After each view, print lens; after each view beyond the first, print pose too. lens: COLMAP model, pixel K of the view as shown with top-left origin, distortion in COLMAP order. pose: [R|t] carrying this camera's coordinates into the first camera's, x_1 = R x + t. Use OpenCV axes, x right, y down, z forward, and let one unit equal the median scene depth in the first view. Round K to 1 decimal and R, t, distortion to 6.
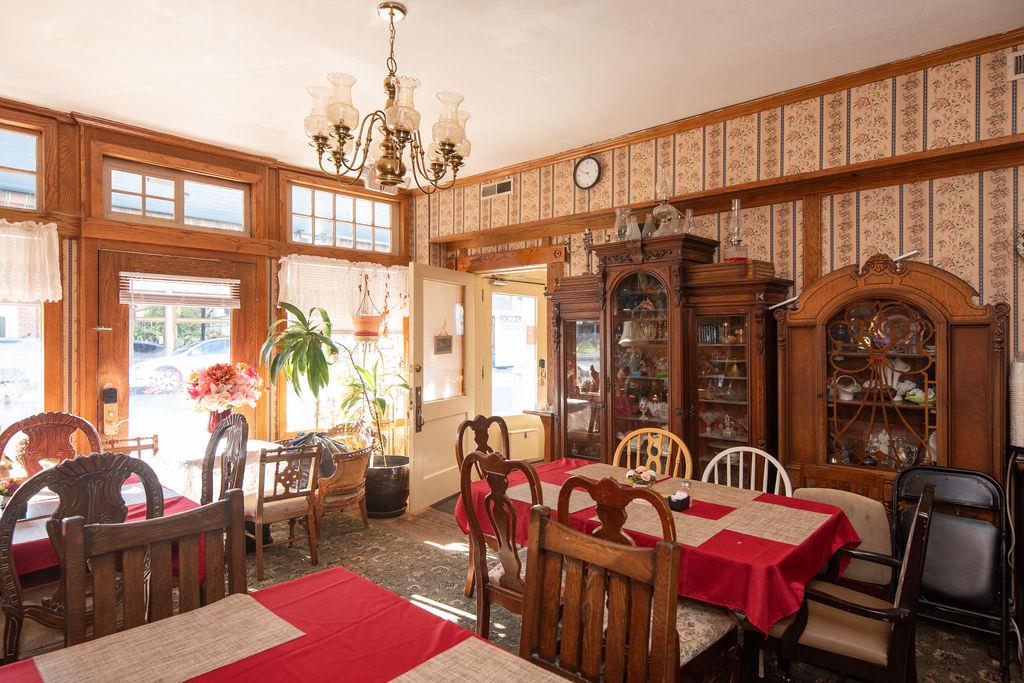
lens RADIAL K [[613.5, 0, 511.3], [0, 613.5, 341.4], [0, 0, 1]] dist [0.030496, -0.000845]
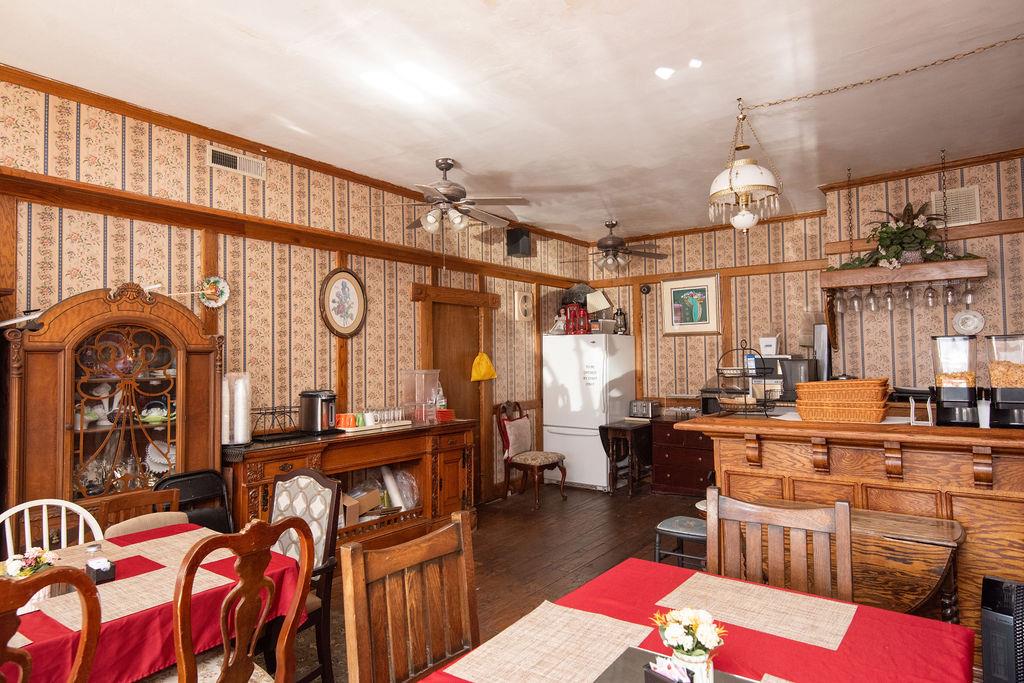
lens RADIAL K [[613.5, 0, 509.2], [0, 613.5, 340.1], [0, 0, 1]] dist [0.030496, -0.000845]
pose [[-0.109873, 0.034064, 0.993362, -0.645093], [0.015984, 0.999344, -0.032501, -0.000346], [-0.993817, 0.012307, -0.110346, 0.622114]]
